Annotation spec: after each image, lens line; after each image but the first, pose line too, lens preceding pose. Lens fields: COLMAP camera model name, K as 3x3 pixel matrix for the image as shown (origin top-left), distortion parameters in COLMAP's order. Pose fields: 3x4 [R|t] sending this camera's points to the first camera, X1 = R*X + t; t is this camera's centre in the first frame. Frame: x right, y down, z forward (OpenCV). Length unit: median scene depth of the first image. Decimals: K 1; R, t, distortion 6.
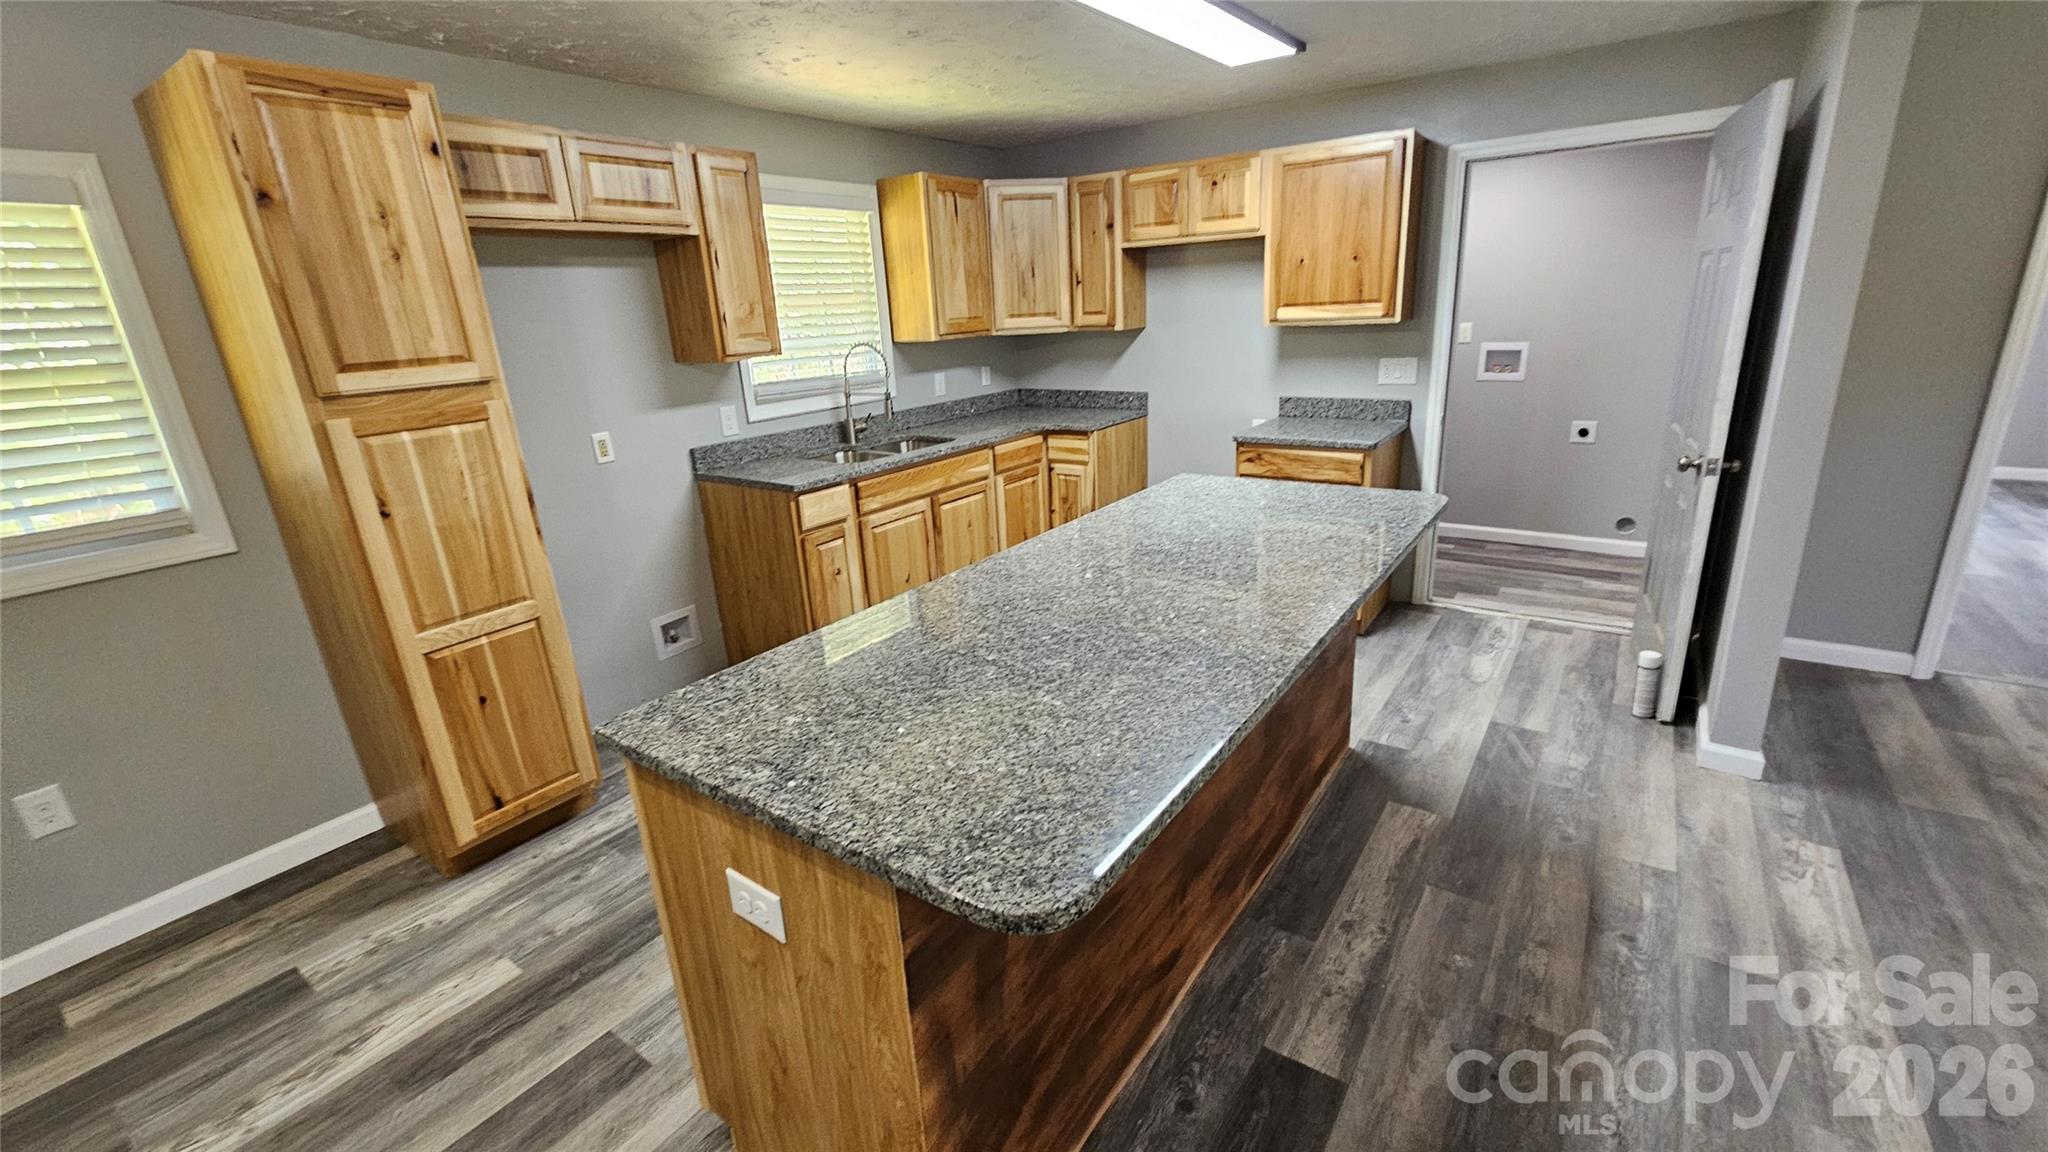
lens RADIAL K [[843.7, 0, 1054.4], [0, 843.7, 565.5], [0, 0, 1]] dist [0.000912, -0.000266]
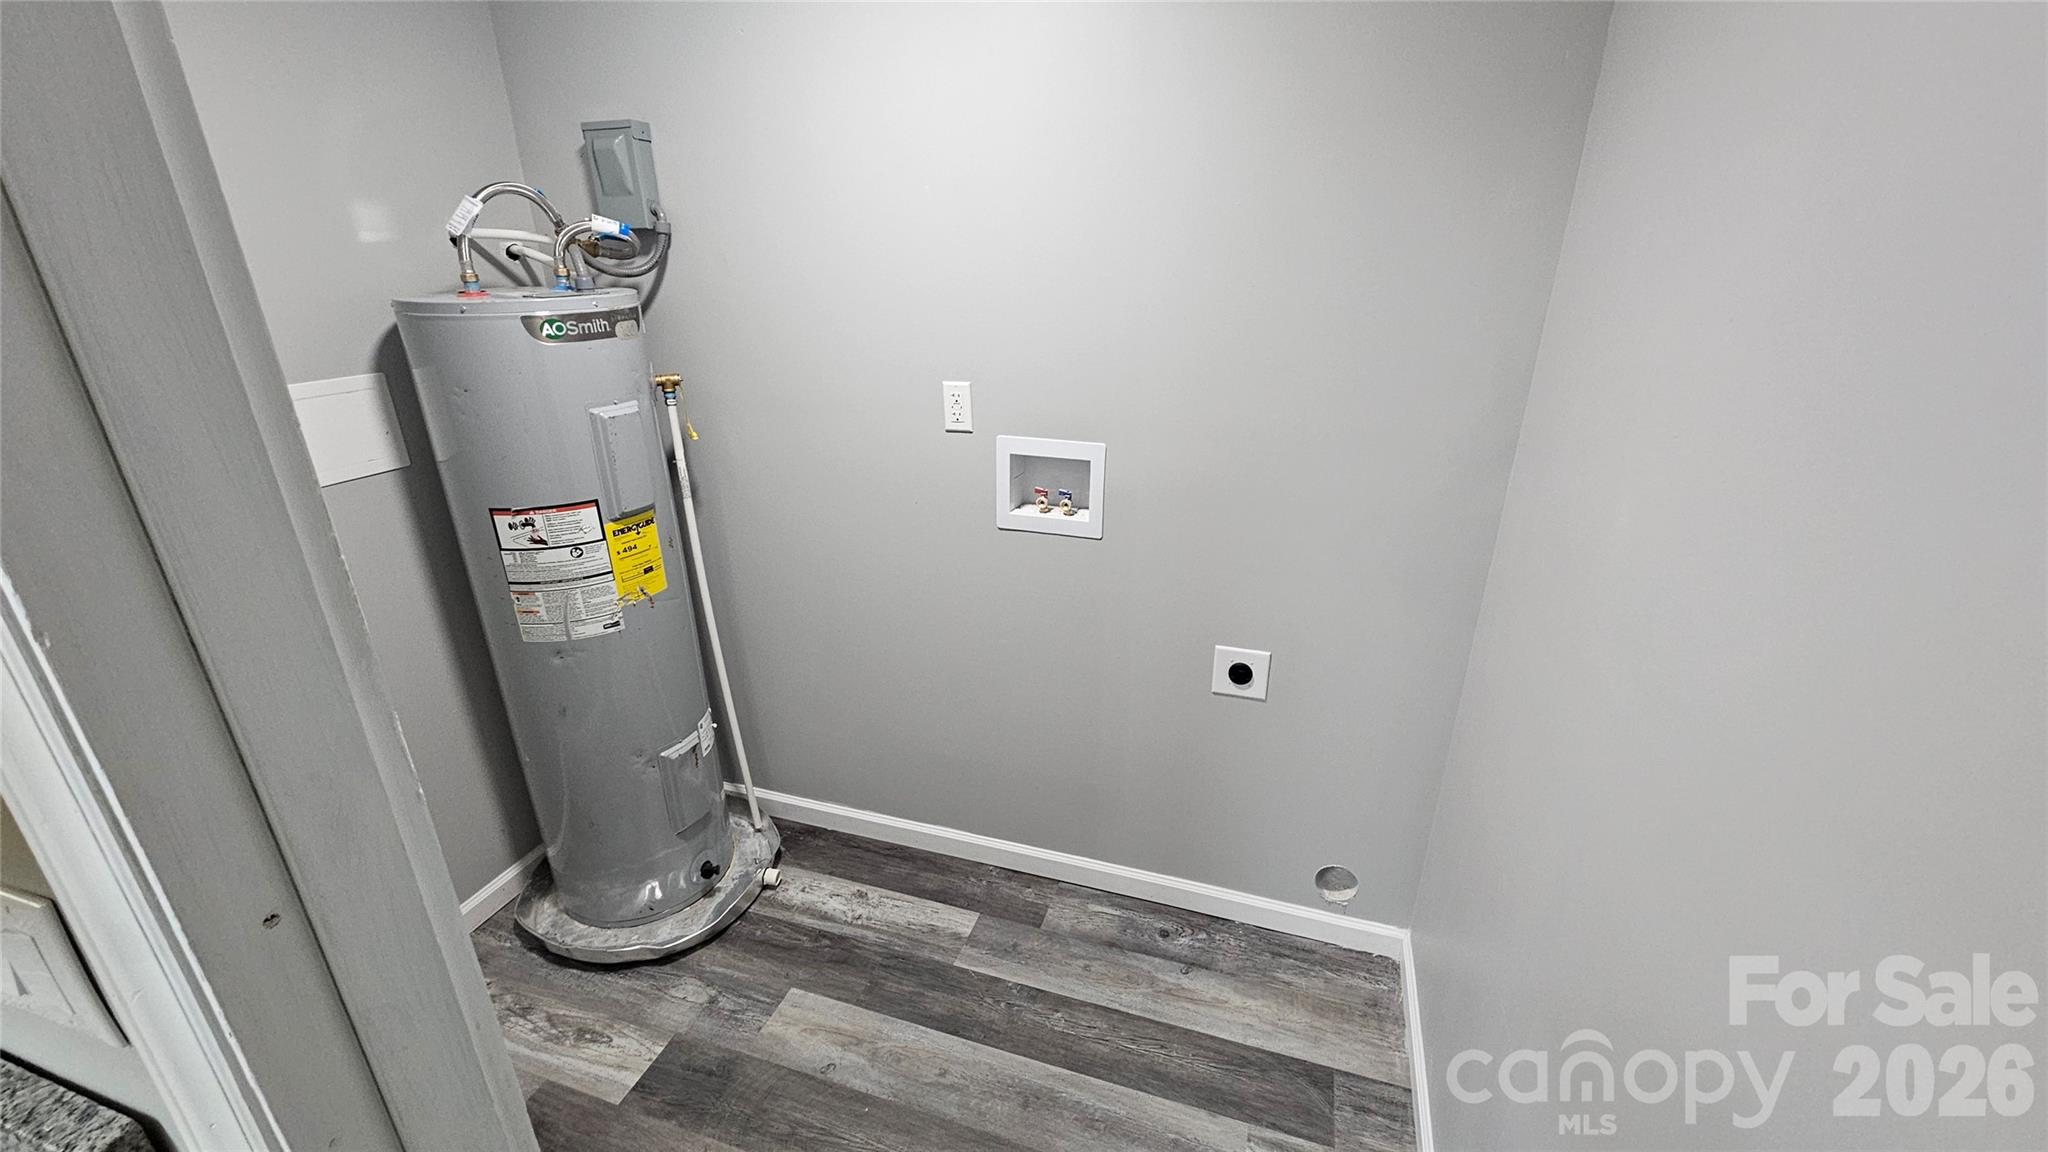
lens RADIAL K [[843.7, 0, 1034.6], [0, 843.7, 576.6], [0, 0, 1]] dist [0.000912, -0.000266]
pose [[0.958095, -0.062235, 0.279610, 0.608180], [0.044152, 0.996533, 0.070519, -0.332694], [-0.283029, -0.055219, 0.957520, 0.928391]]
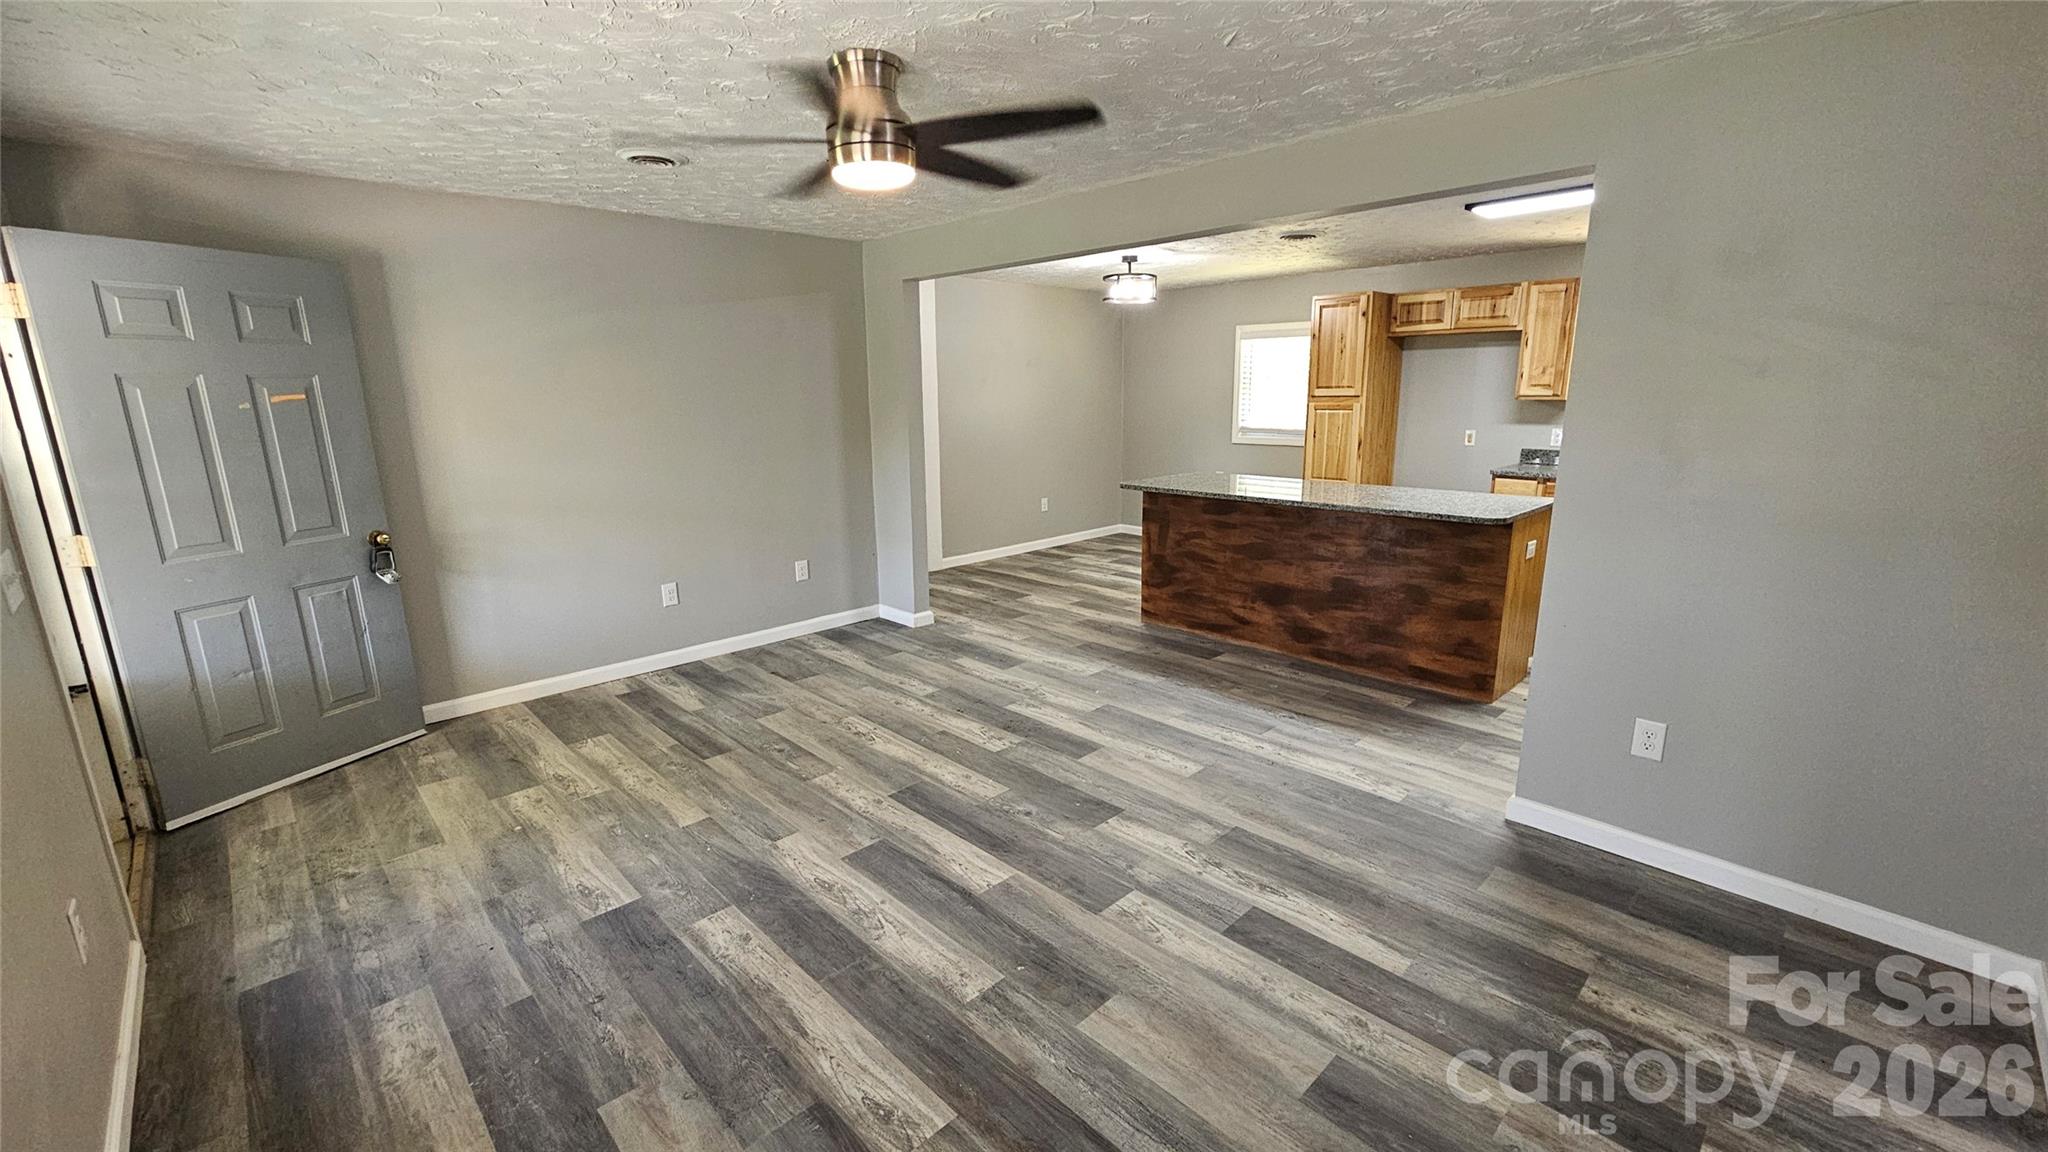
lens RADIAL K [[843.7, 0, 1027.8], [0, 843.7, 578.7], [0, 0, 1]] dist [0.000912, -0.000266]
pose [[-0.191799, 0.269744, -0.943637, 1.451615], [-0.271478, 0.909390, 0.315134, -0.164348], [0.943140, 0.316619, -0.101191, 0.304608]]
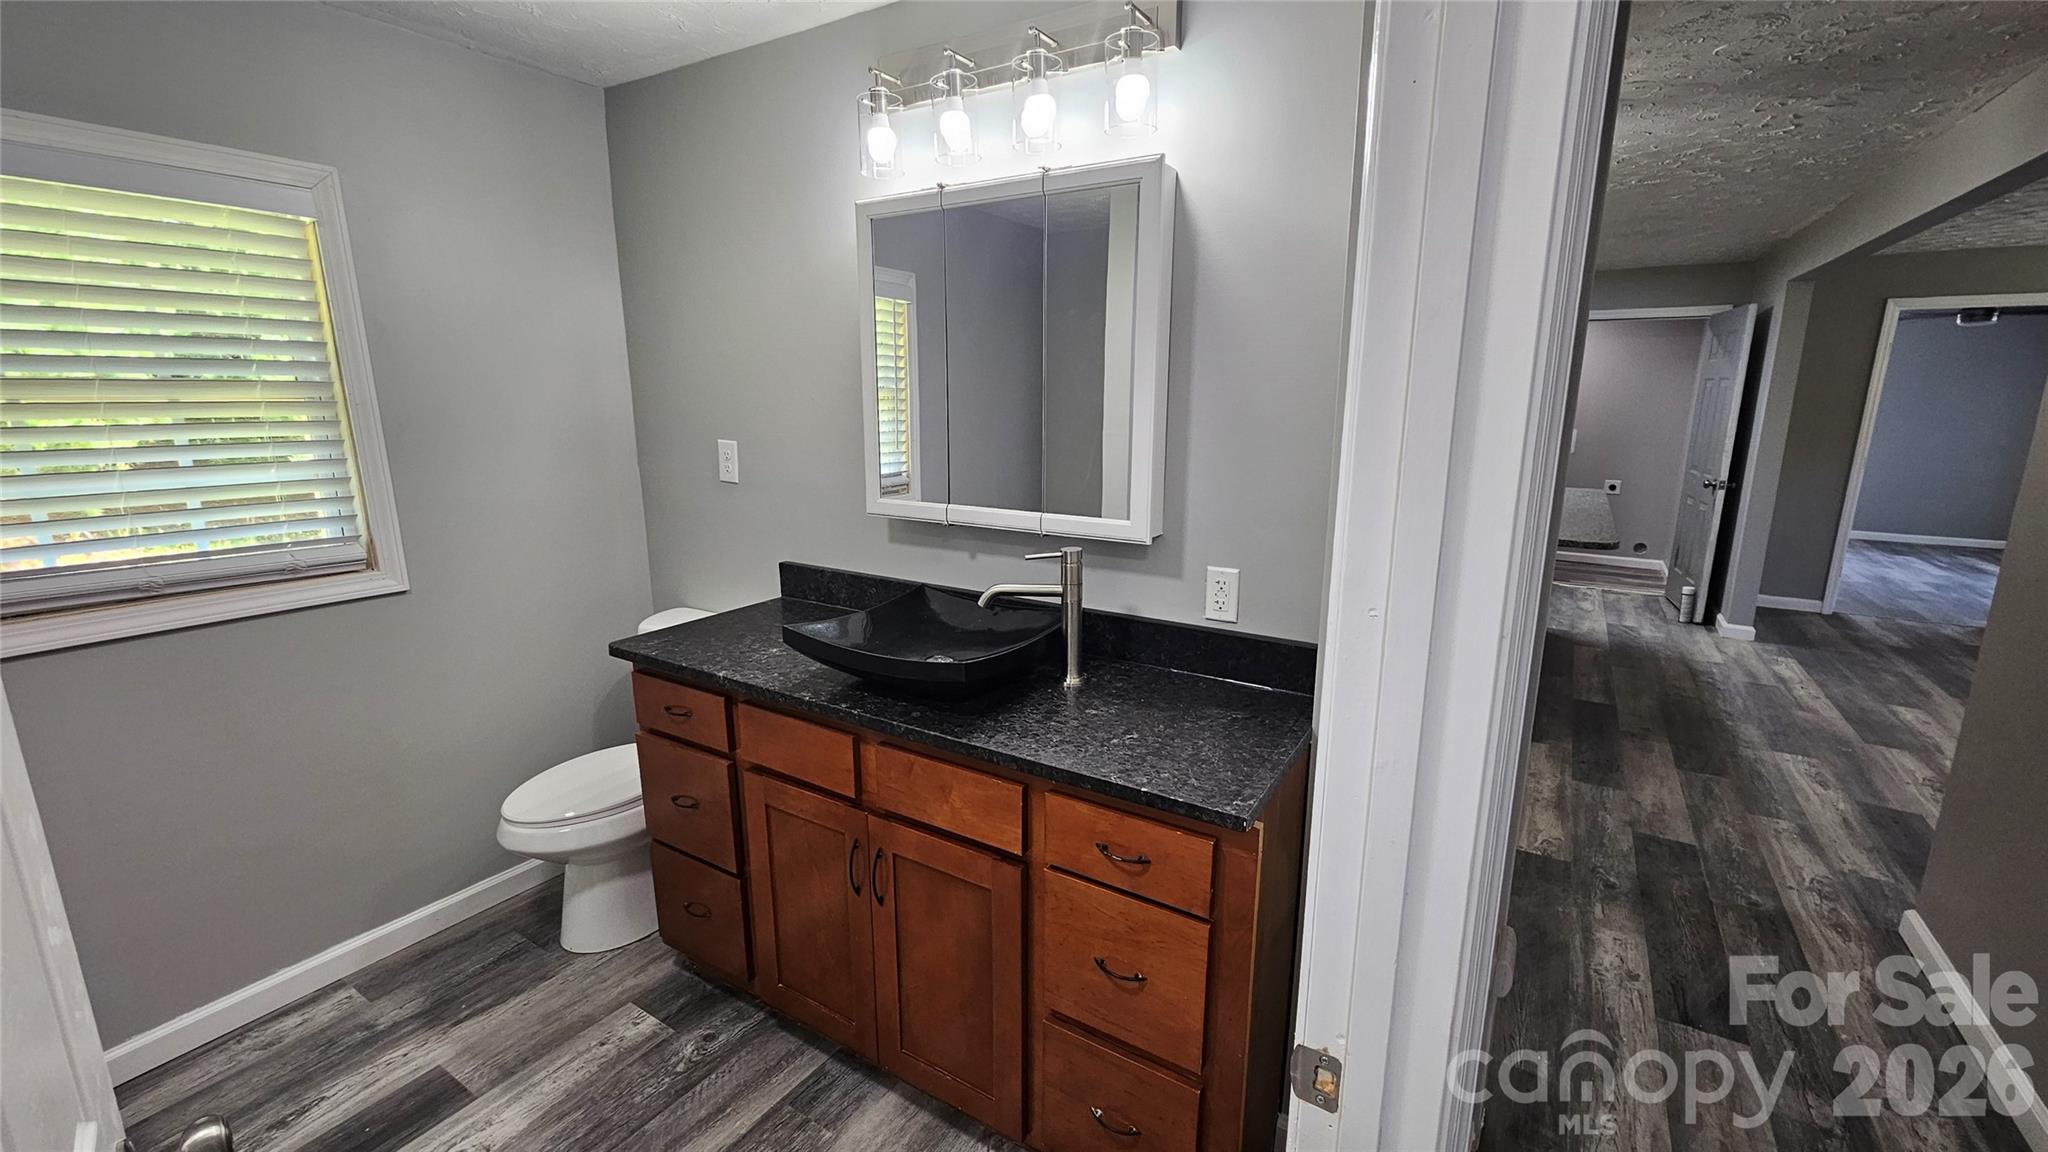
lens RADIAL K [[843.7, 0, 1060.8], [0, 843.7, 572.5], [0, 0, 1]] dist [0.000912, -0.000266]
pose [[0.996896, 0.038355, 0.068752, -0.682719], [-0.031857, 0.995135, -0.093231, 0.246112], [-0.071994, 0.090751, 0.993268, -0.637120]]
